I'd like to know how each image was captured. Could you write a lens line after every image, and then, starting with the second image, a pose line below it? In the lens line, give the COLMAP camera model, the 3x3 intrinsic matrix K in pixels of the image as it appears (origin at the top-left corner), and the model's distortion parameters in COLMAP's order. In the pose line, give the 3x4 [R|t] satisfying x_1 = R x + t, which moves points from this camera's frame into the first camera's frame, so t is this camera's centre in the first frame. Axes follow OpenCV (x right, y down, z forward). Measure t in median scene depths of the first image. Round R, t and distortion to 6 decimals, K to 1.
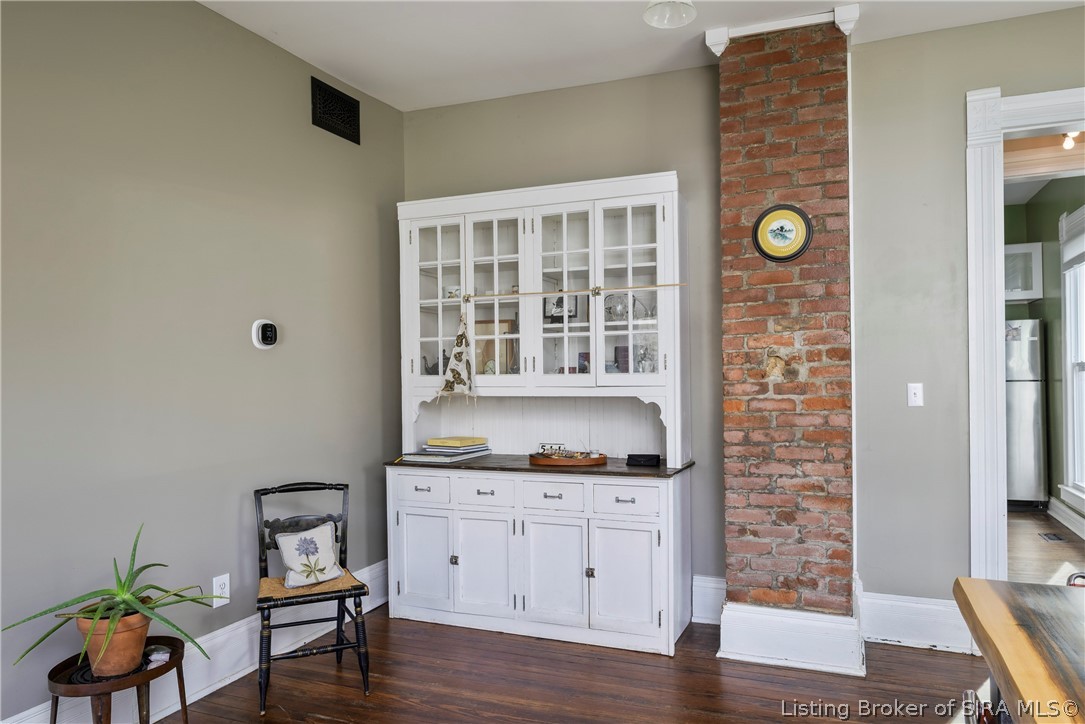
lens RADIAL K [[722.2, 0, 542.0], [0, 722.2, 366.6], [0, 0, 1]] dist [-0.003681, 0.000361]
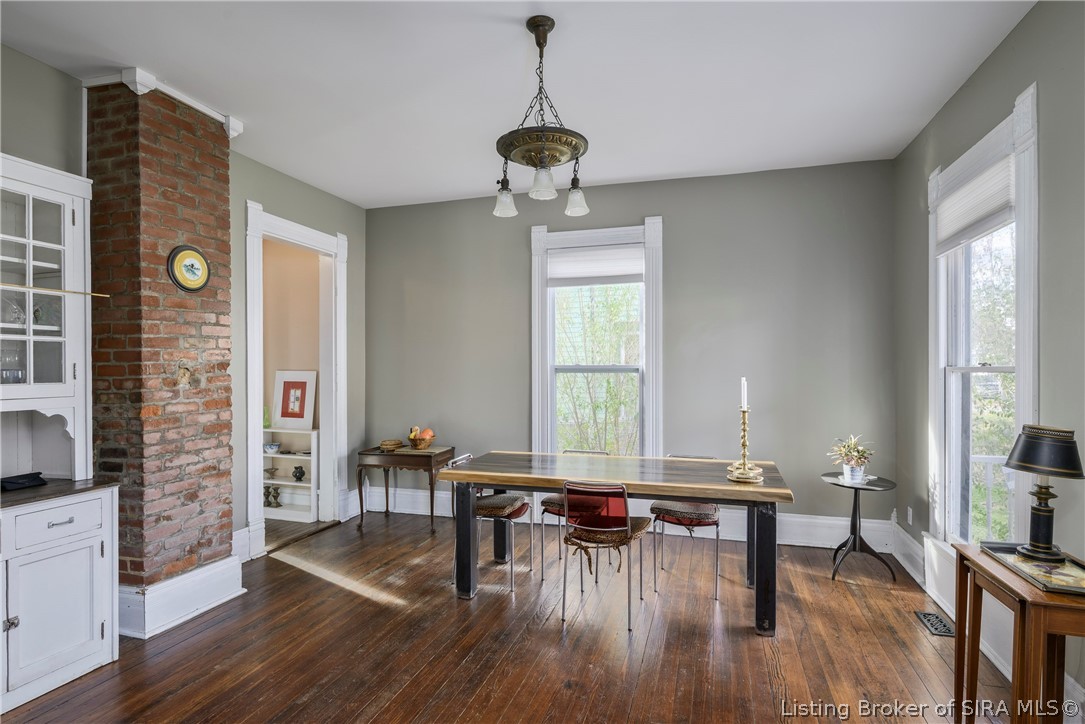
lens RADIAL K [[555.5, 0, 542.9], [0, 555.5, 364.6], [0, 0, 1]] dist [0.003138, 0.000039]
pose [[-0.081663, 0.019986, 0.996460, -0.670819], [-0.004135, 0.999784, -0.020391, -0.003199], [-0.996651, -0.005786, -0.081562, 0.471290]]
